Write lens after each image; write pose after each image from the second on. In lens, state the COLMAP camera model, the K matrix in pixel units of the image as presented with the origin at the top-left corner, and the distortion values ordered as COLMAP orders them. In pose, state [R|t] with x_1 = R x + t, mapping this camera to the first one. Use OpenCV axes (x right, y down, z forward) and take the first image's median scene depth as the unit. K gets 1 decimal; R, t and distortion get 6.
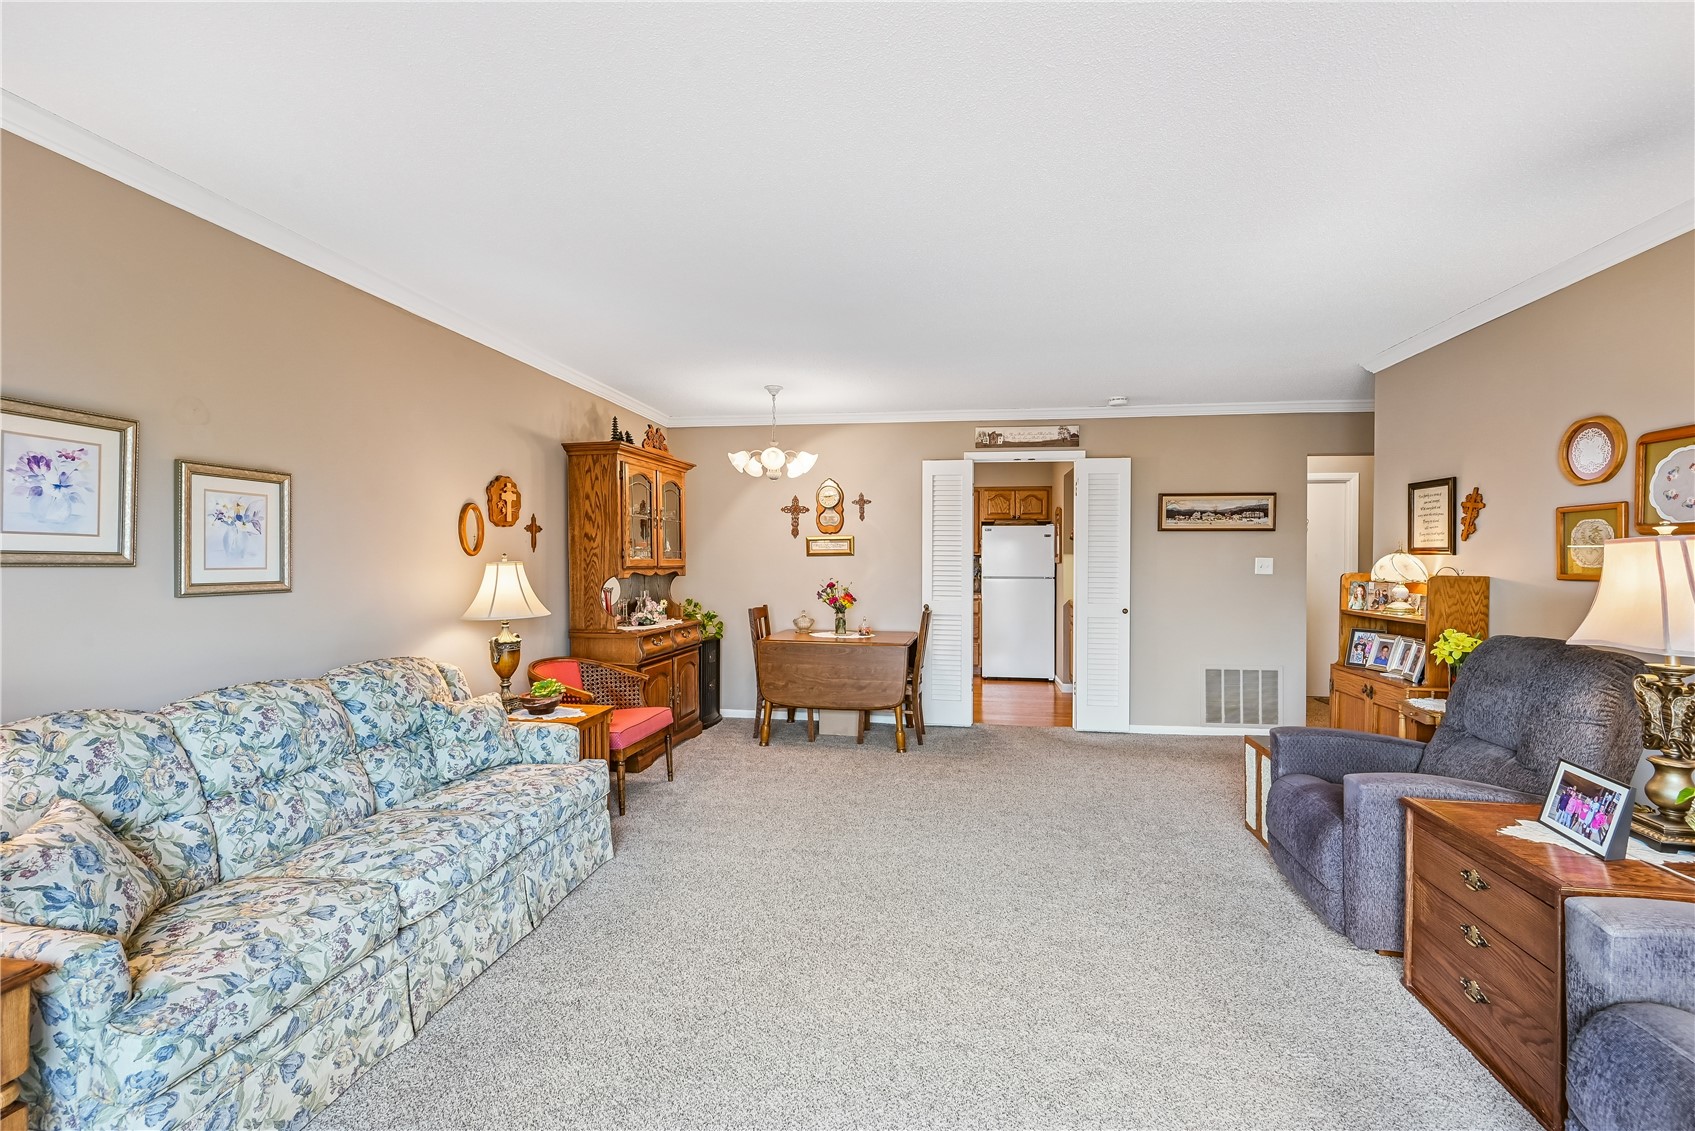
lens RADIAL K [[700.0, 0, 857.6], [0, 700.0, 562.7], [0, 0, 1]] dist [0.000088, -0.000001]
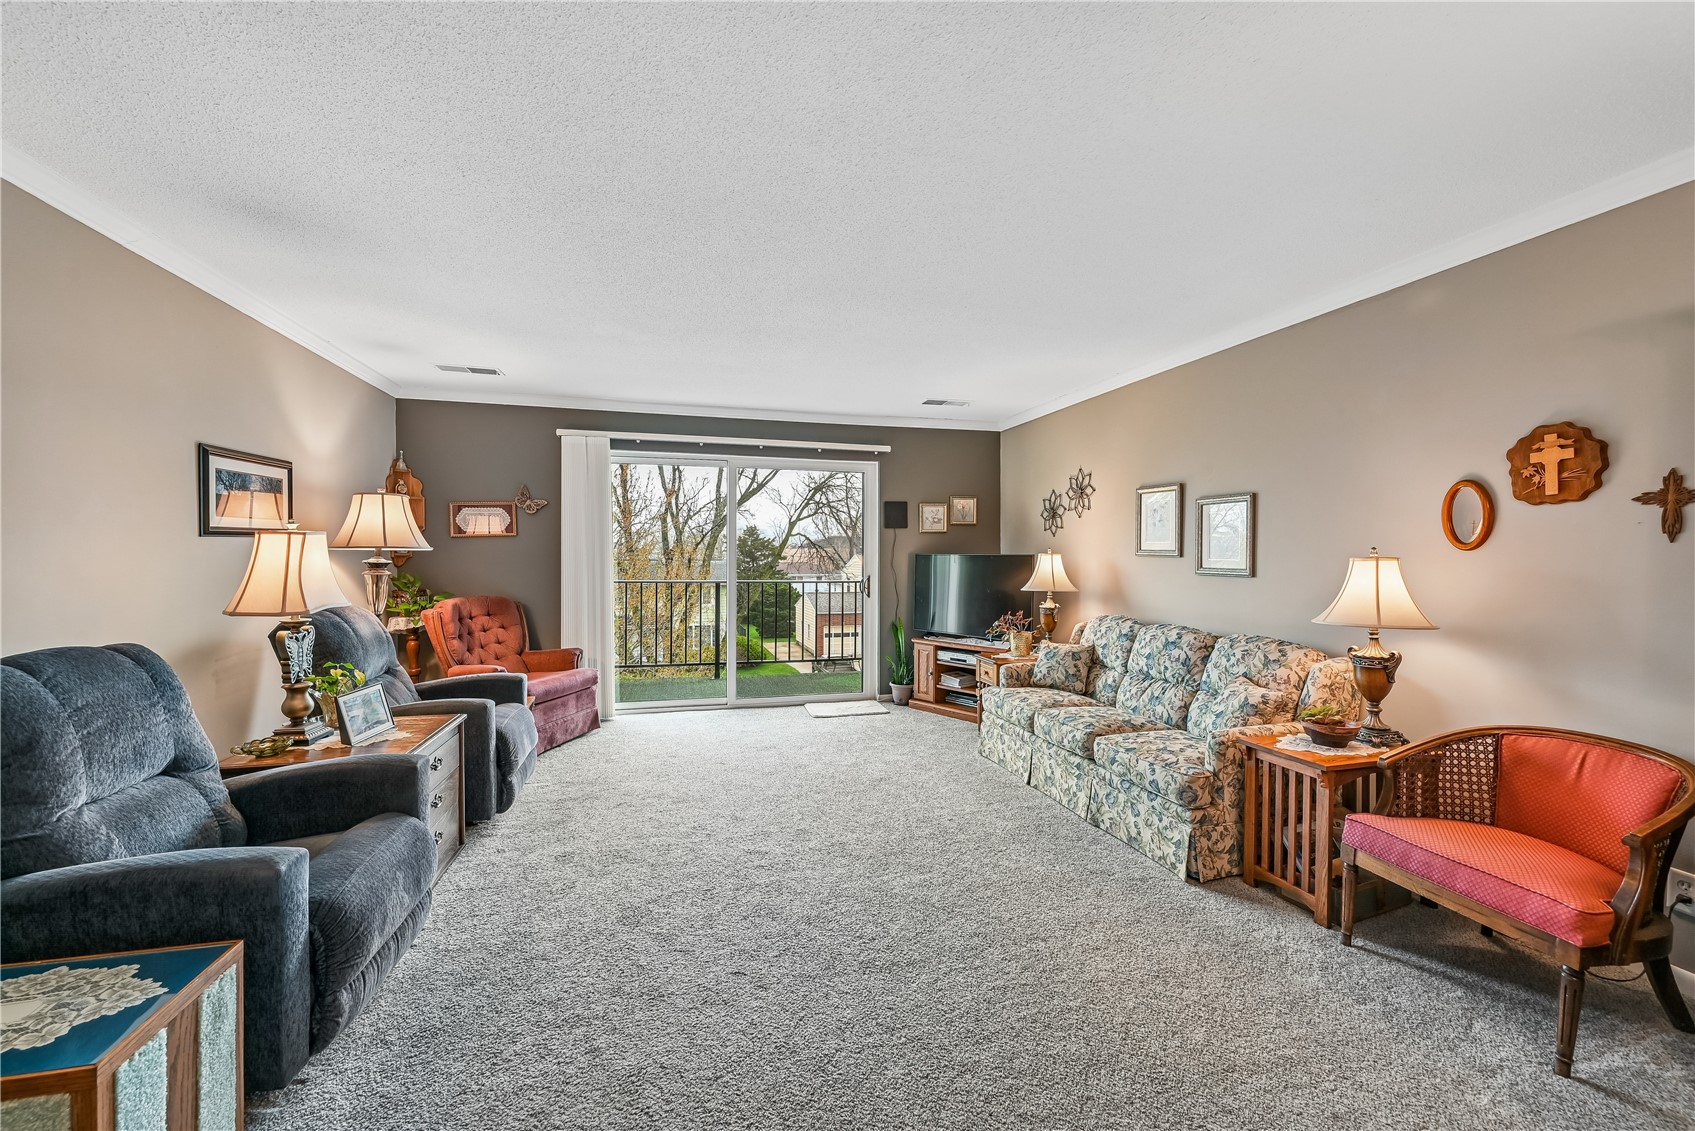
lens RADIAL K [[670.2, 0, 853.7], [0, 670.2, 563.3], [0, 0, 1]] dist [0.001452, 0.000130]
pose [[-0.913338, -0.000344, -0.407201, 0.377556], [-0.009015, 0.999772, 0.019376, -0.004325], [0.407102, 0.021368, -0.913133, 1.531986]]
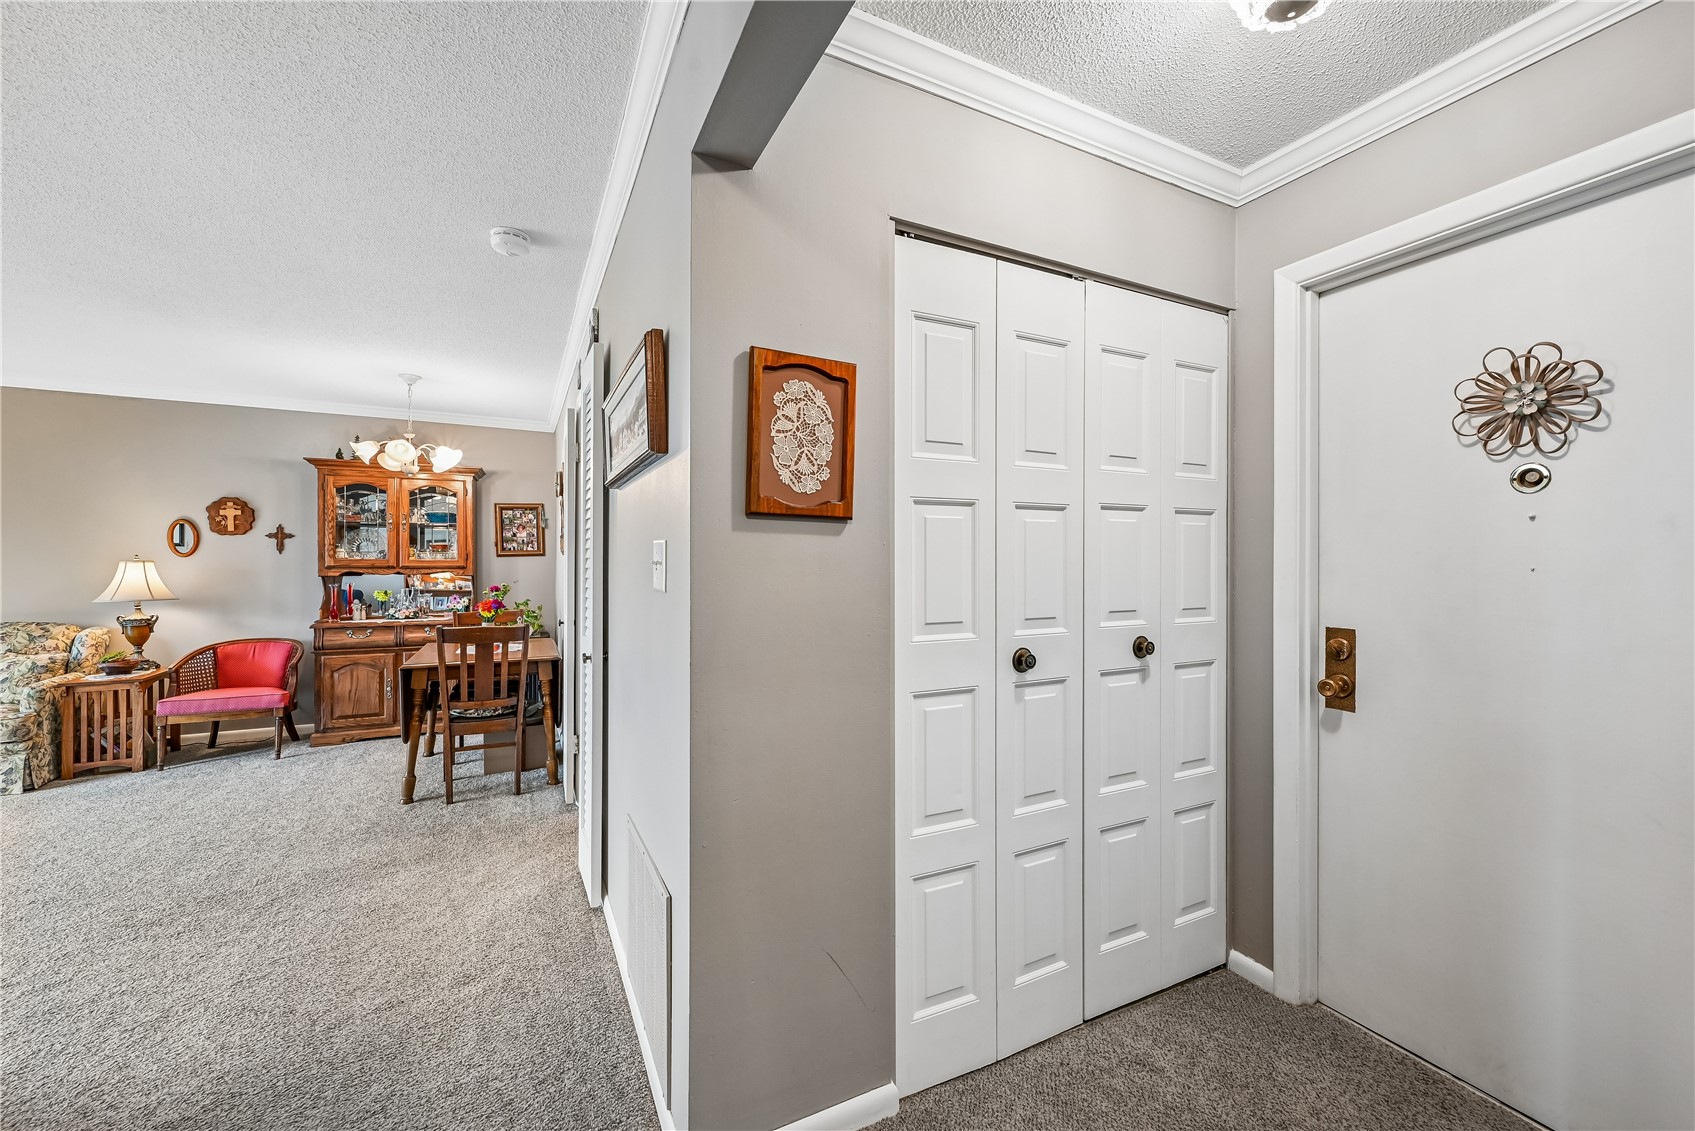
lens RADIAL K [[666.1, 0, 844.0], [0, 666.1, 563.2], [0, 0, 1]] dist [0.000019, 0.000049]
pose [[0.579941, -0.005376, -0.814641, 1.418753], [-0.001659, 0.999968, -0.007780, 0.011640], [0.814657, 0.005864, 0.579914, 1.434917]]
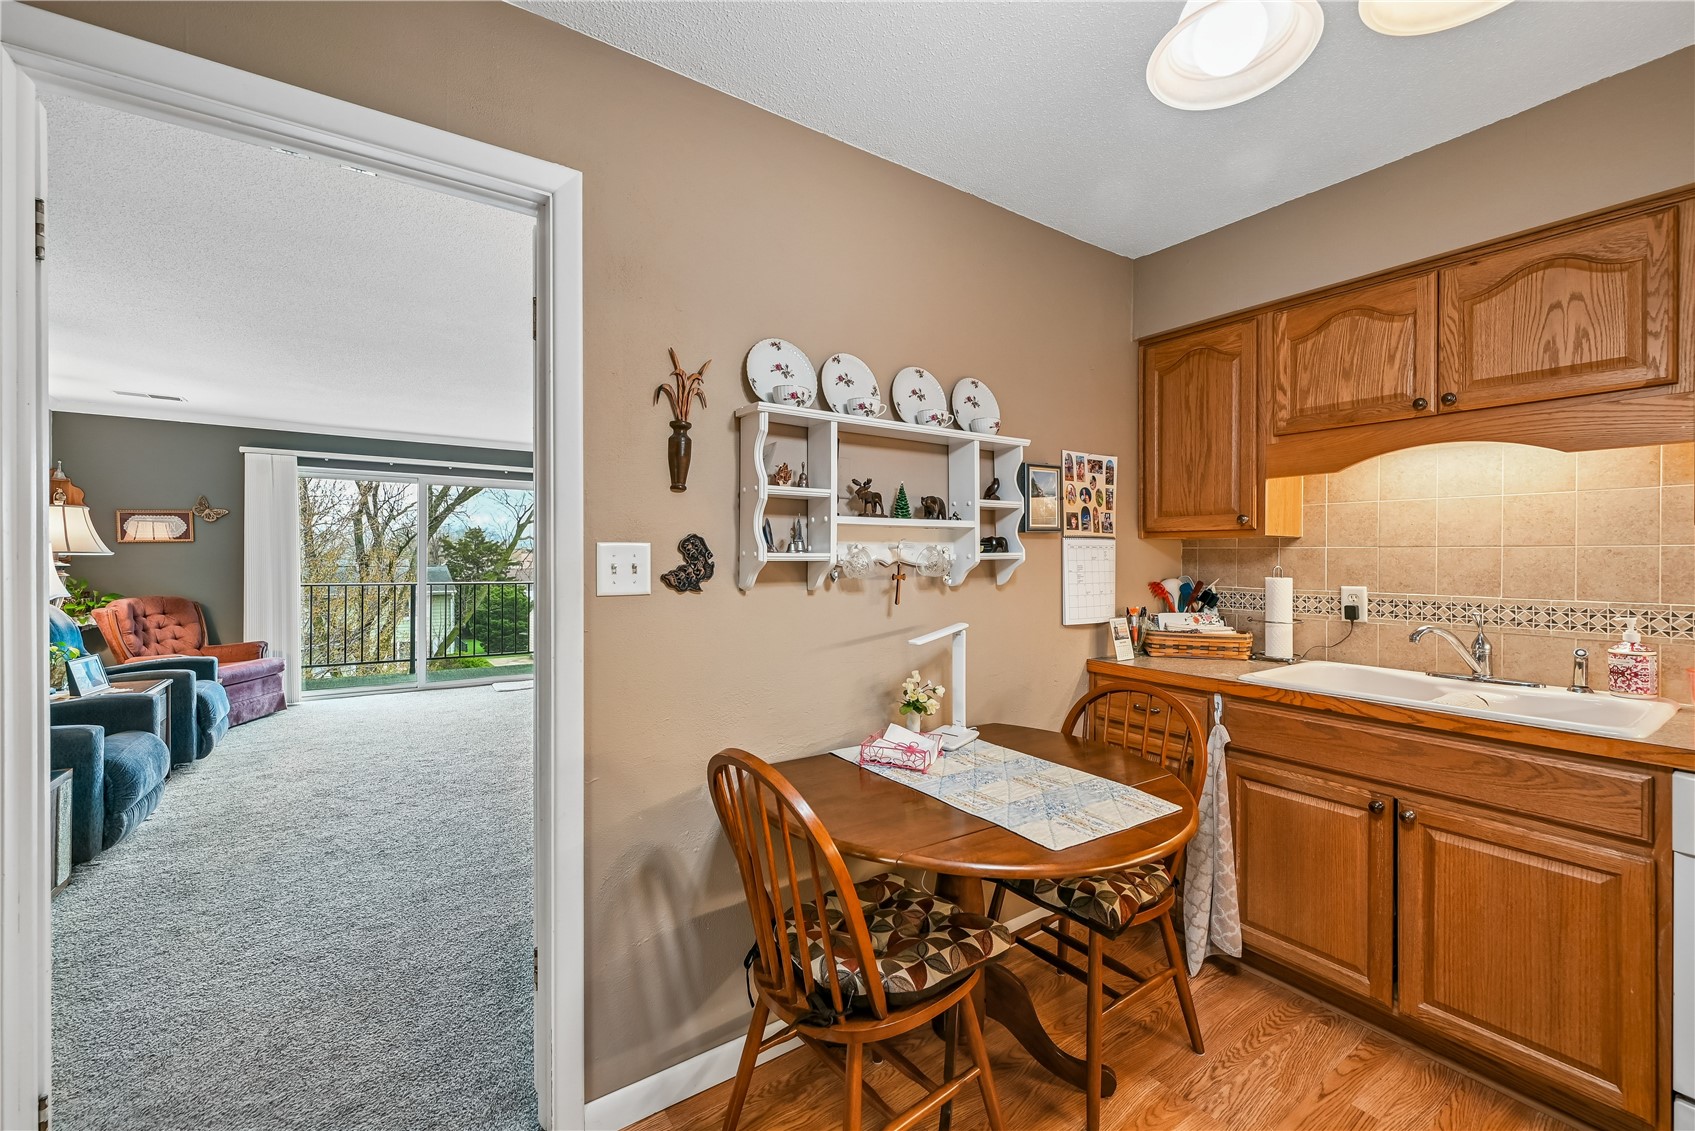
lens RADIAL K [[692.6, 0, 851.7], [0, 692.6, 559.2], [0, 0, 1]] dist [0.000838, 0.000060]
pose [[-0.723634, -0.004495, -0.690170, 0.465102], [-0.008853, 0.999957, 0.002770, -0.006505], [0.690127, 0.008115, -0.723642, 2.230533]]
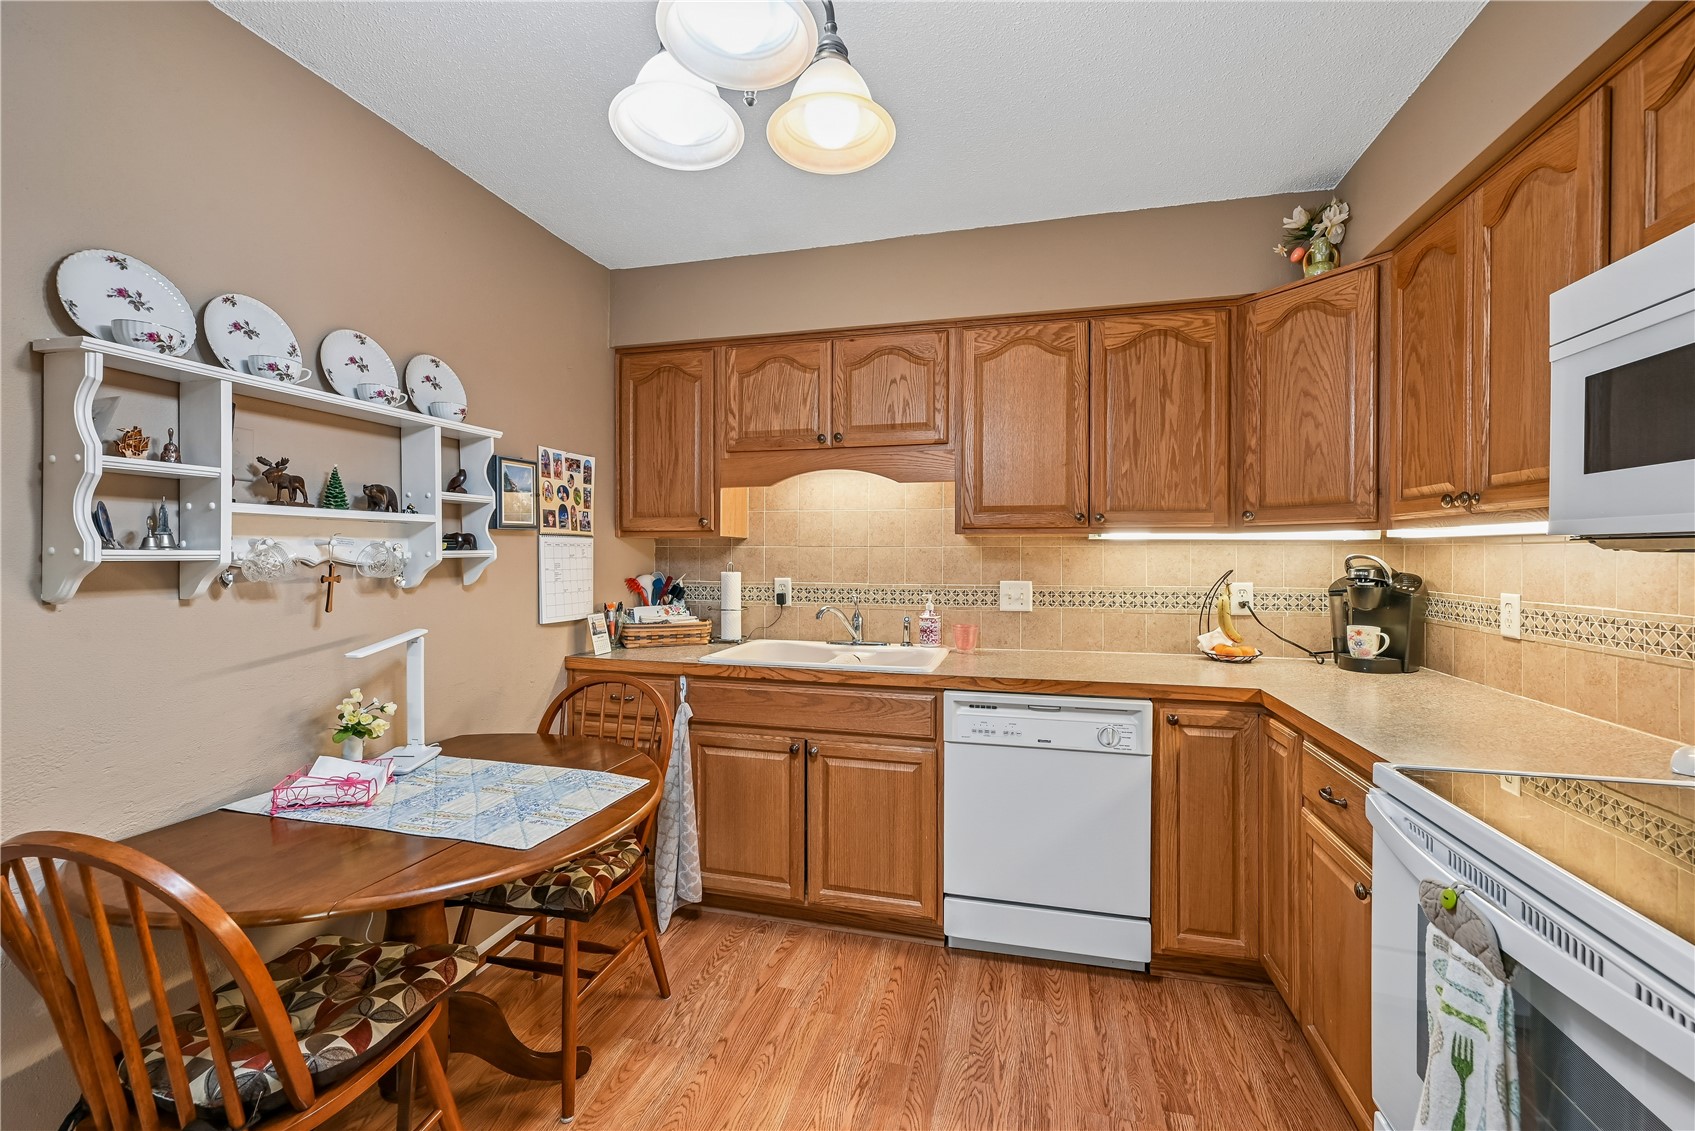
lens RADIAL K [[695.2, 0, 849.3], [0, 695.2, 556.9], [0, 0, 1]] dist [0.000892, -0.000460]
pose [[-0.102249, -0.002925, -0.994755, 0.482917], [-0.005243, 0.999983, -0.002402, -0.006571], [0.994745, 0.004970, -0.102262, 2.248409]]
